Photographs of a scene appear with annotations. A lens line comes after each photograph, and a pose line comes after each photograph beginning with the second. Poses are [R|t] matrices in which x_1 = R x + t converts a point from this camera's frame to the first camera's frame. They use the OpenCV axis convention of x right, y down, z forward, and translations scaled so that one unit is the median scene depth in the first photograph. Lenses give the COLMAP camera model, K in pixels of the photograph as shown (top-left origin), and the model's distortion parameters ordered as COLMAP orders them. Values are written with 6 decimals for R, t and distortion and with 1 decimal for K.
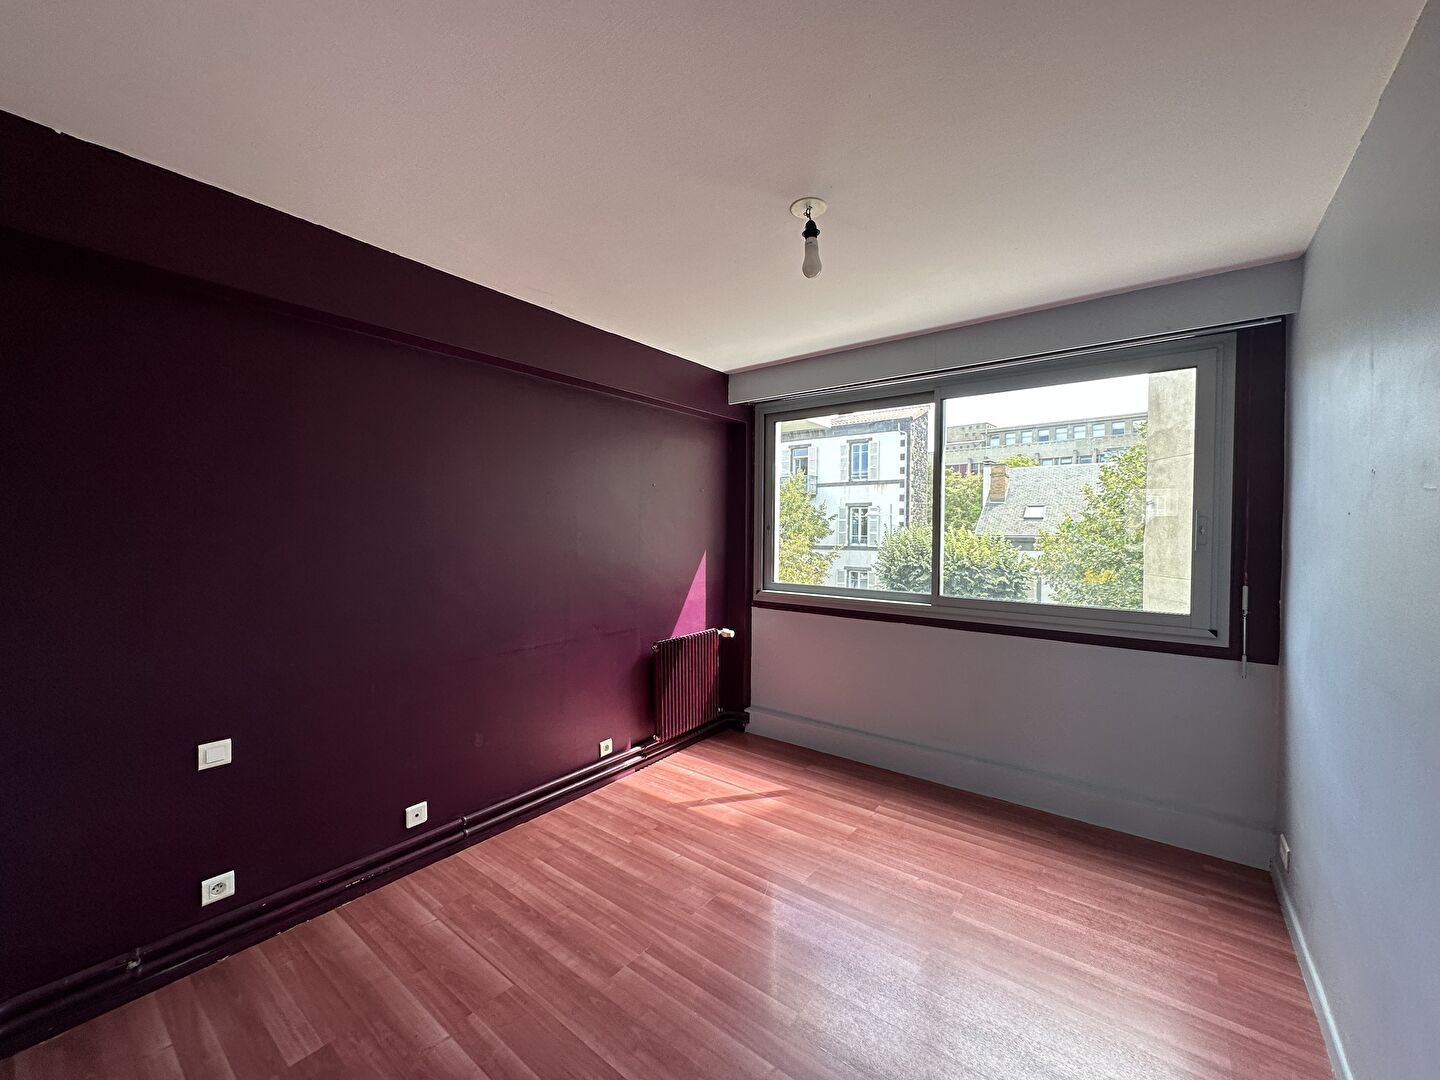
lens RADIAL K [[570.1, 0, 719.4], [0, 570.1, 535.1], [0, 0, 1]] dist [-0.000211, 0.000151]
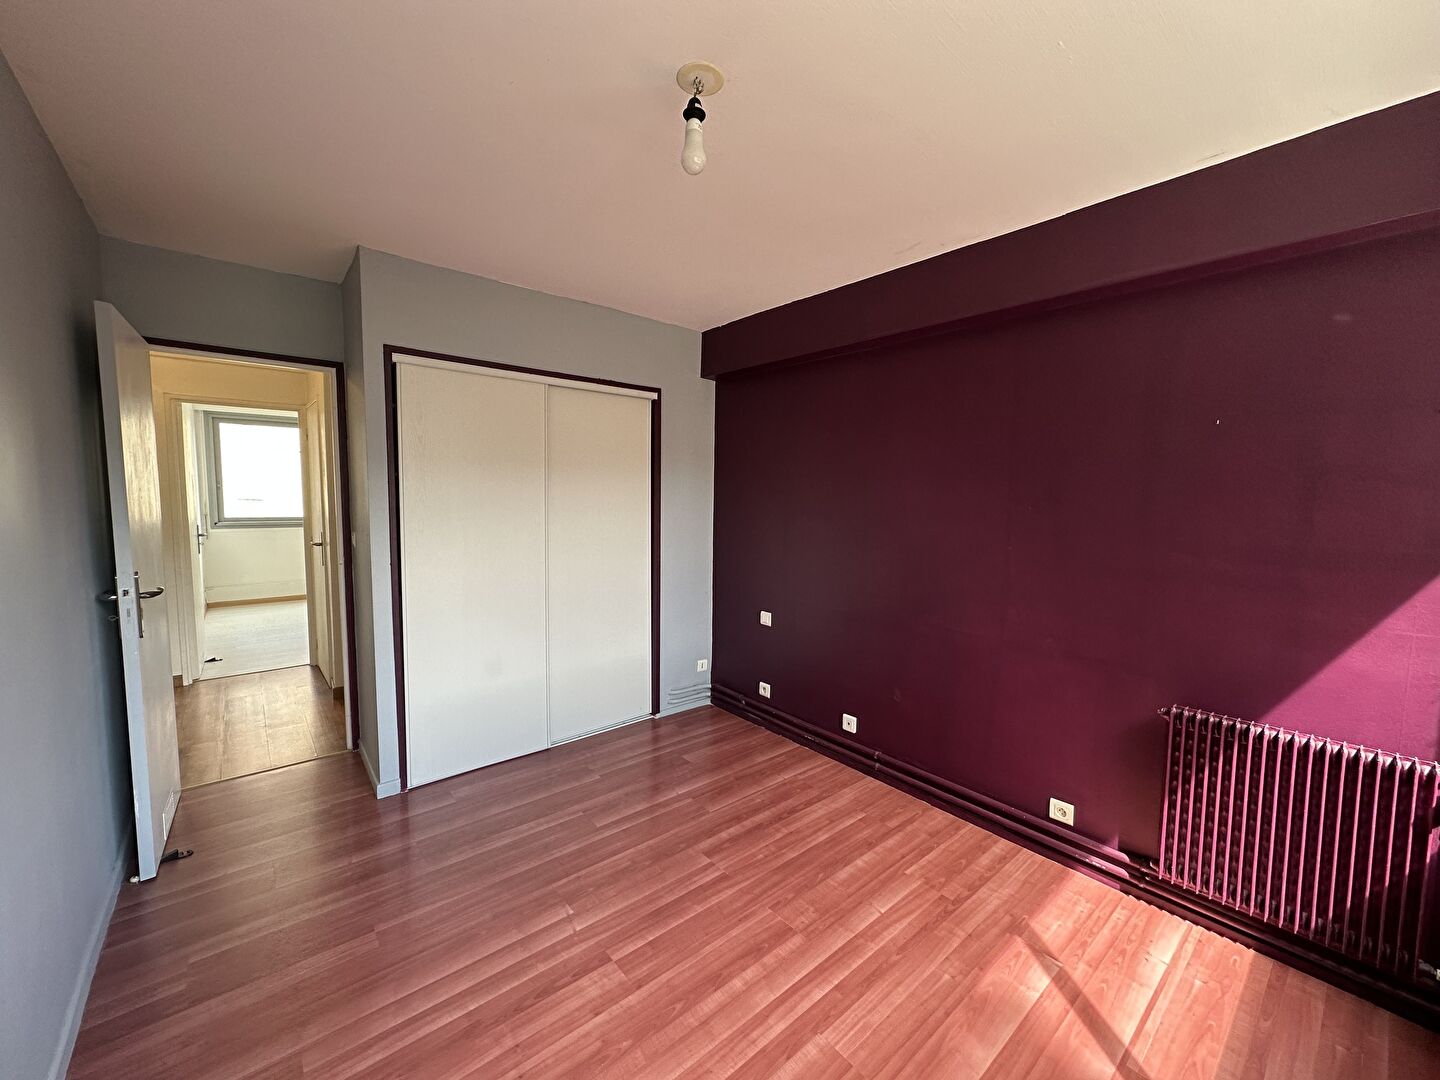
lens RADIAL K [[570.1, 0, 719.0], [0, 570.1, 539.4], [0, 0, 1]] dist [-0.000211, 0.000151]
pose [[-0.206140, 0.067034, -0.976224, 0.743829], [-0.025321, 0.996951, 0.073804, -0.005592], [0.978195, 0.039933, -0.203814, 0.958243]]
